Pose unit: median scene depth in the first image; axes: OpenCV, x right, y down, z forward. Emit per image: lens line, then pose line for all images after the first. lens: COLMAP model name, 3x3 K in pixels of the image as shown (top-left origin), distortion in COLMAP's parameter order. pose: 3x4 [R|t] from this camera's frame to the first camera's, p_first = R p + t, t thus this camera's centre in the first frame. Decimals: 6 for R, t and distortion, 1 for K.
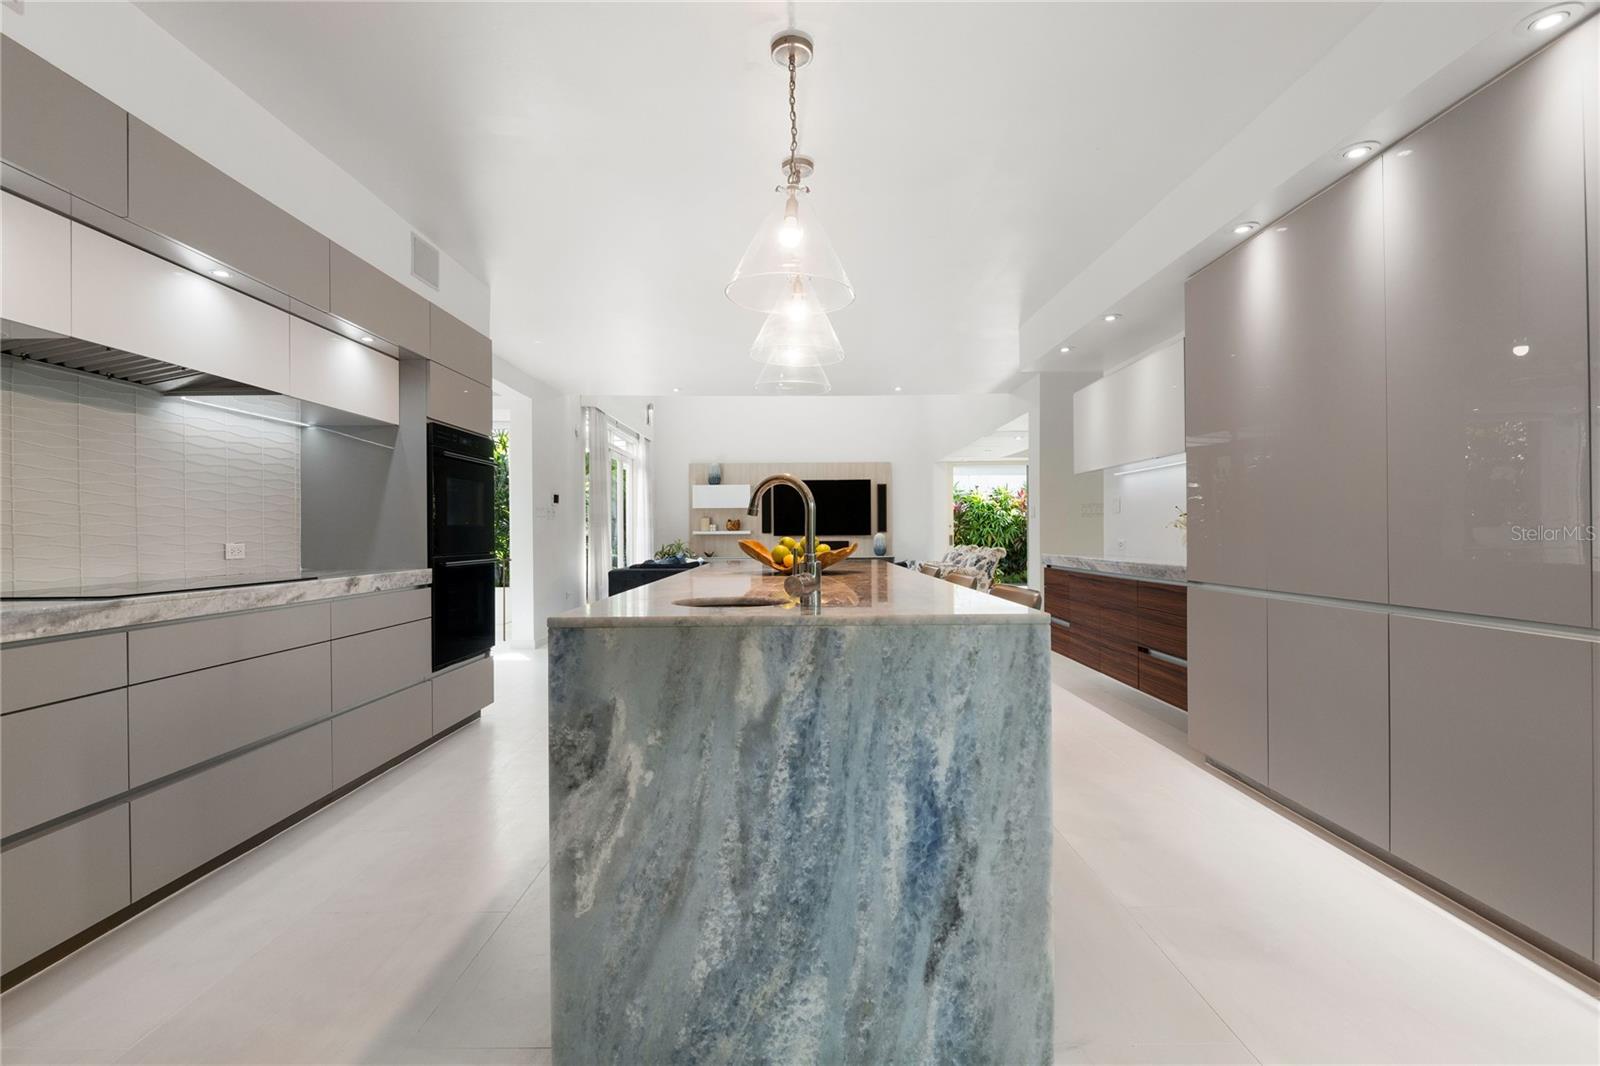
lens RADIAL K [[745.9, 0, 800.0], [0, 745.9, 533.0], [0, 0, 1]] dist [0.013306, -0.018029]
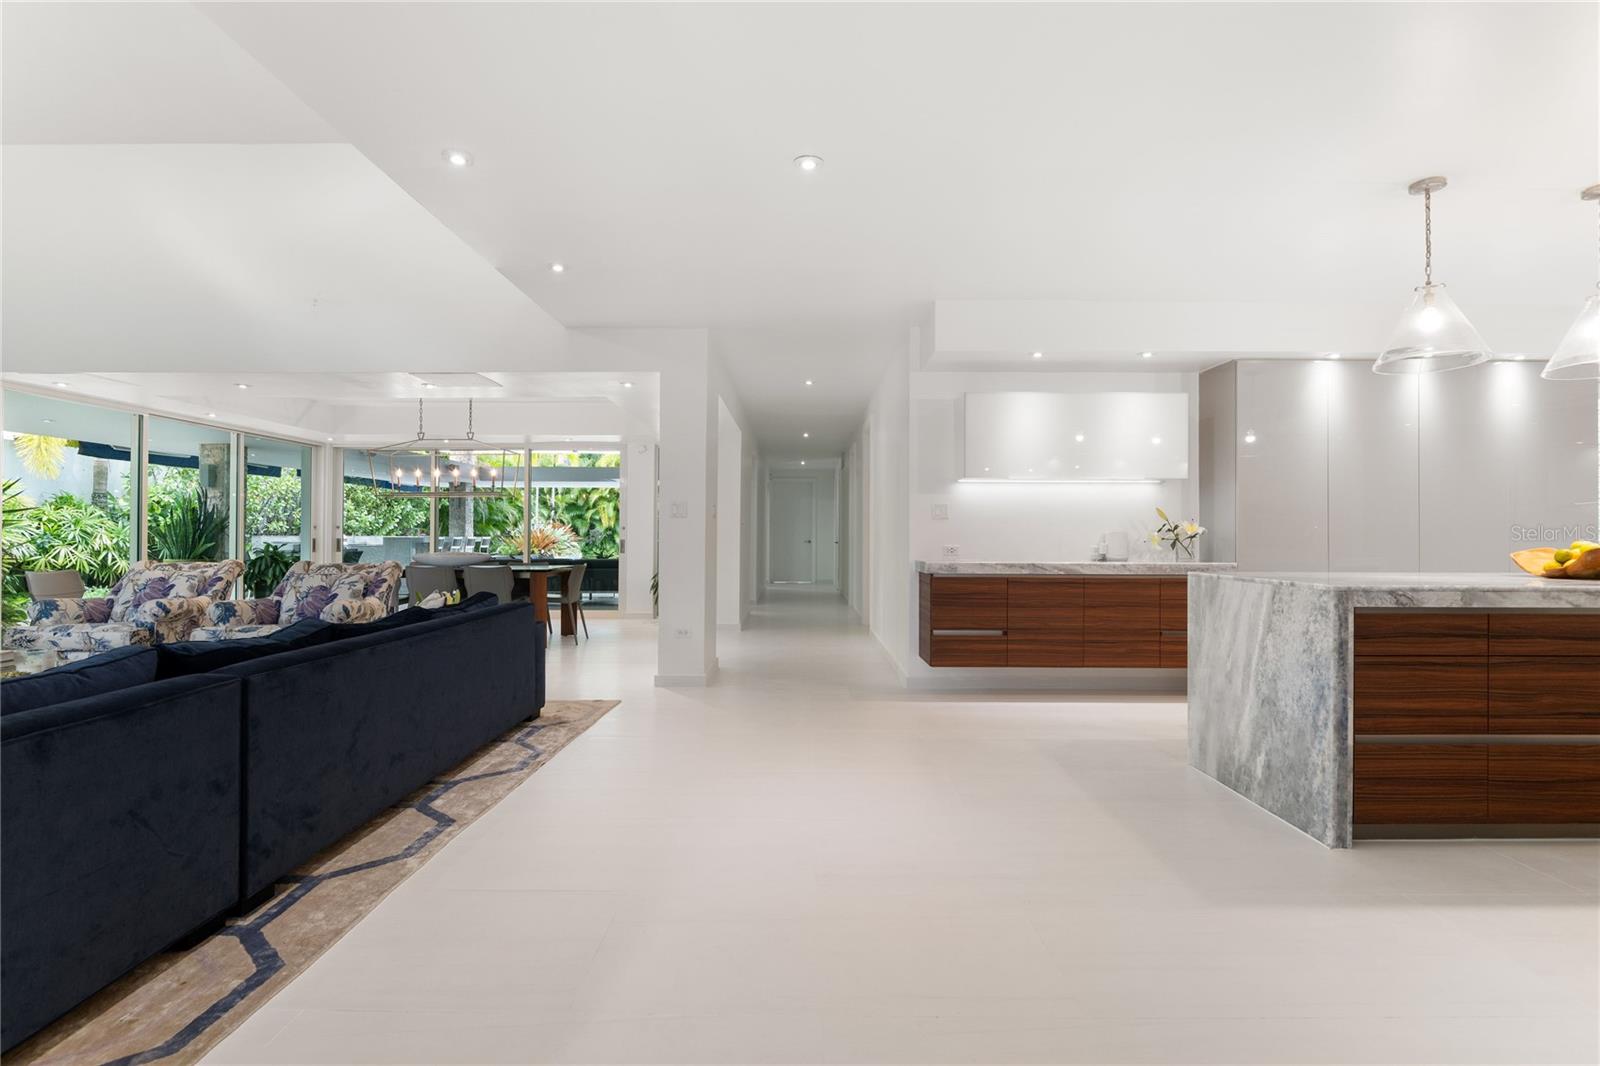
lens RADIAL K [[755.6, 0, 800.0], [0, 755.6, 533.0], [0, 0, 1]] dist [-0.002447, -0.000656]
pose [[0.006384, 0.010969, 0.999919, -2.149785], [-0.003807, 0.999933, -0.010945, 0.014874], [-0.999972, -0.003737, 0.006426, 4.320700]]
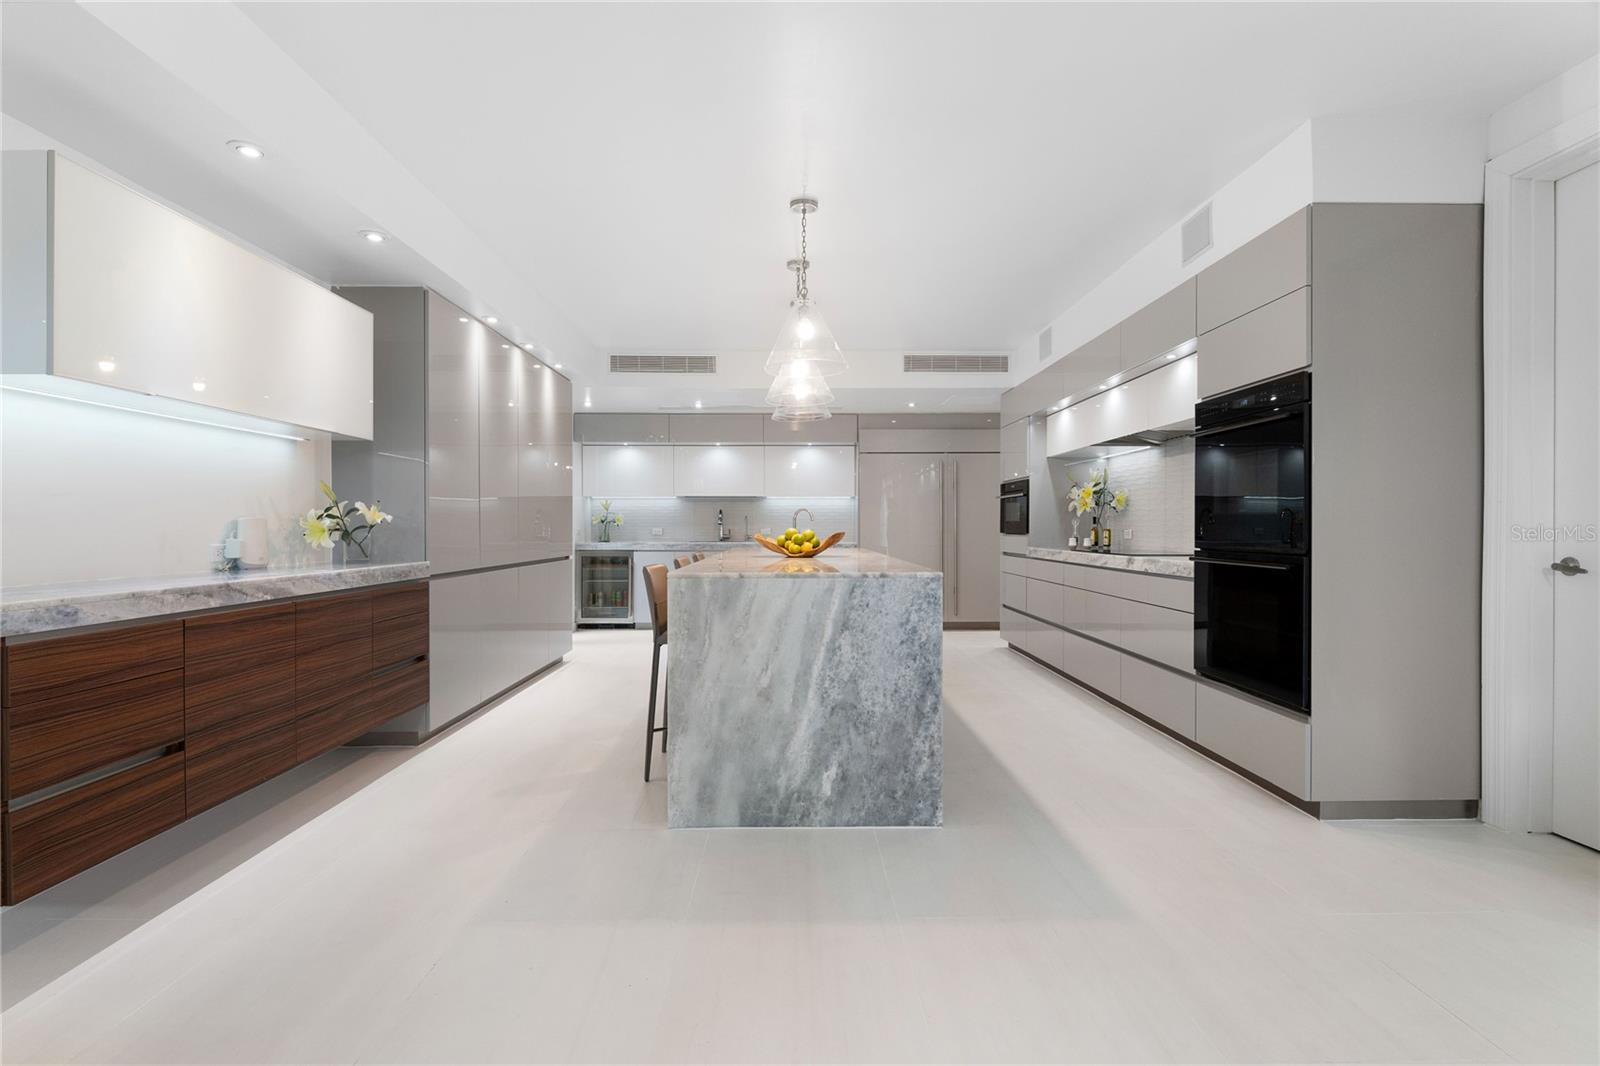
lens RADIAL K [[745.9, 0, 800.0], [0, 745.9, 533.0], [0, 0, 1]] dist [0.013306, -0.018029]
pose [[-0.999934, 0.008266, -0.008013, 0.019927], [0.008197, 0.999929, 0.008684, -0.001231], [0.008084, 0.008617, -0.999930, 4.898244]]
